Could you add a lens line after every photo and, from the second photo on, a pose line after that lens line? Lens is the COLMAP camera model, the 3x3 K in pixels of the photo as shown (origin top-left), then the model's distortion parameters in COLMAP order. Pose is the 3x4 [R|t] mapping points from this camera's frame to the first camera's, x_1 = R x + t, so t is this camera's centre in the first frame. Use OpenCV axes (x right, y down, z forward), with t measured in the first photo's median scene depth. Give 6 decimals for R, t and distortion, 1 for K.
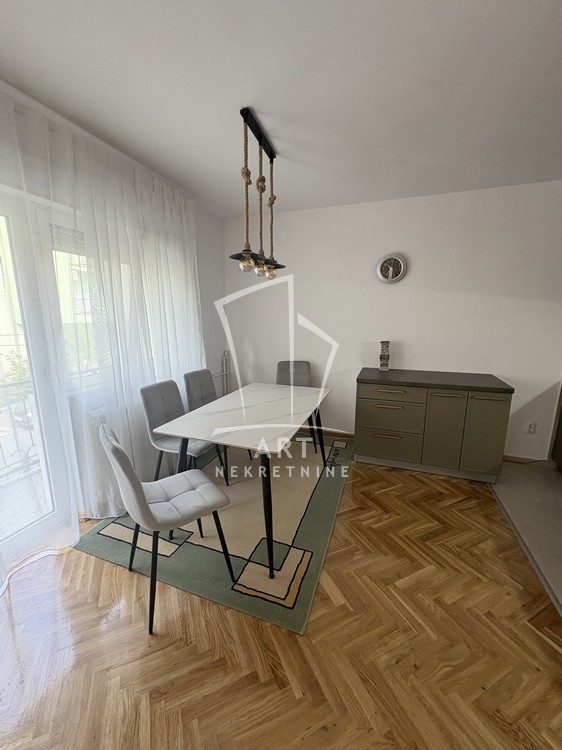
lens RADIAL K [[298.7, 0, 280.8], [0, 298.7, 375.4], [0, 0, 1]] dist [0.000061, -0.000097]
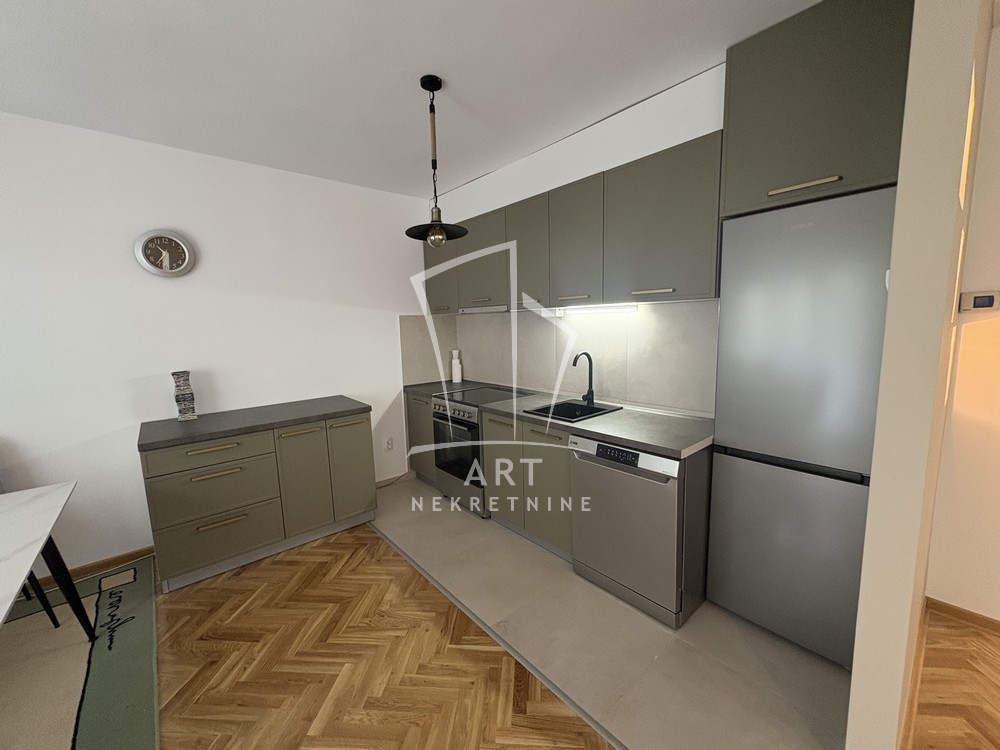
lens RADIAL K [[398.3, 0, 500.4], [0, 398.3, 375.5], [0, 0, 1]] dist [0.000061, -0.000097]
pose [[0.486314, -0.128654, 0.864261, -0.045042], [0.198886, 0.979437, 0.033887, -0.007713], [-0.850848, 0.155409, 0.501901, 0.071039]]
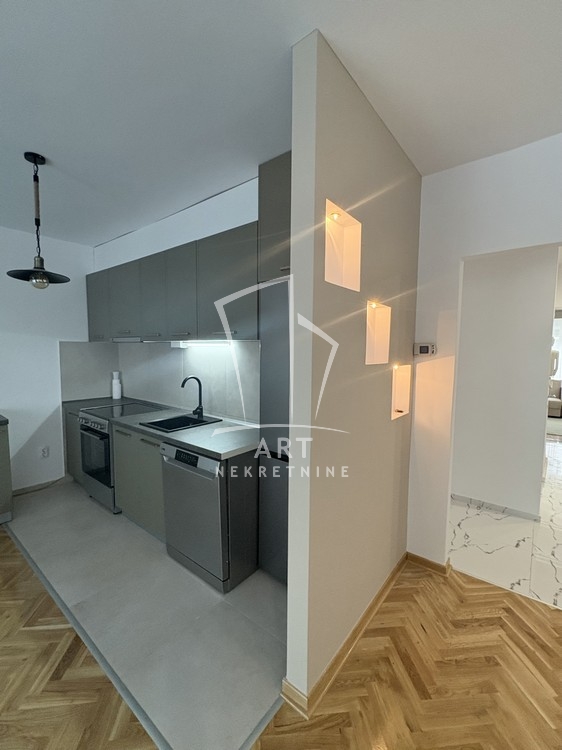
lens RADIAL K [[322.9, 0, 280.5], [0, 322.9, 375.1], [0, 0, 1]] dist [-0.002095, 0.001084]
pose [[0.318945, -0.074945, 0.944806, 0.057026], [0.178298, 0.983815, 0.017850, 0.045911], [-0.930851, 0.162764, 0.327145, -0.268931]]
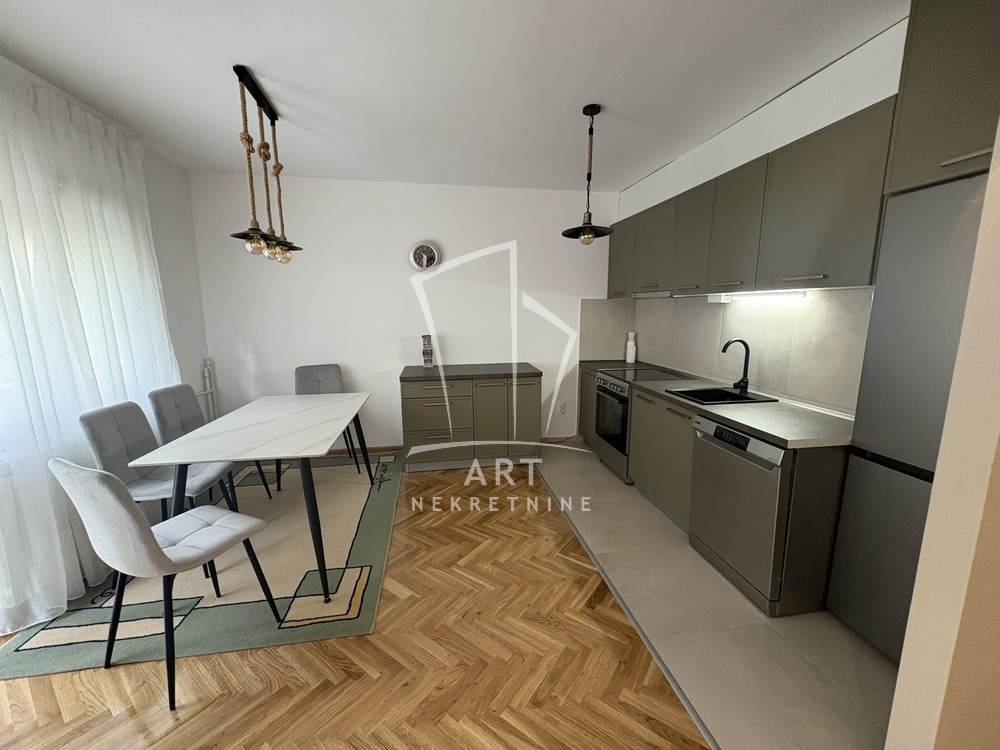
lens RADIAL K [[398.3, 0, 500.5], [0, 398.3, 375.4], [0, 0, 1]] dist [0.000061, -0.000097]
pose [[0.870948, -0.085768, 0.483832, -0.074866], [0.101703, 0.994792, -0.006732, 0.055908], [-0.480735, 0.055070, 0.875135, -0.237670]]
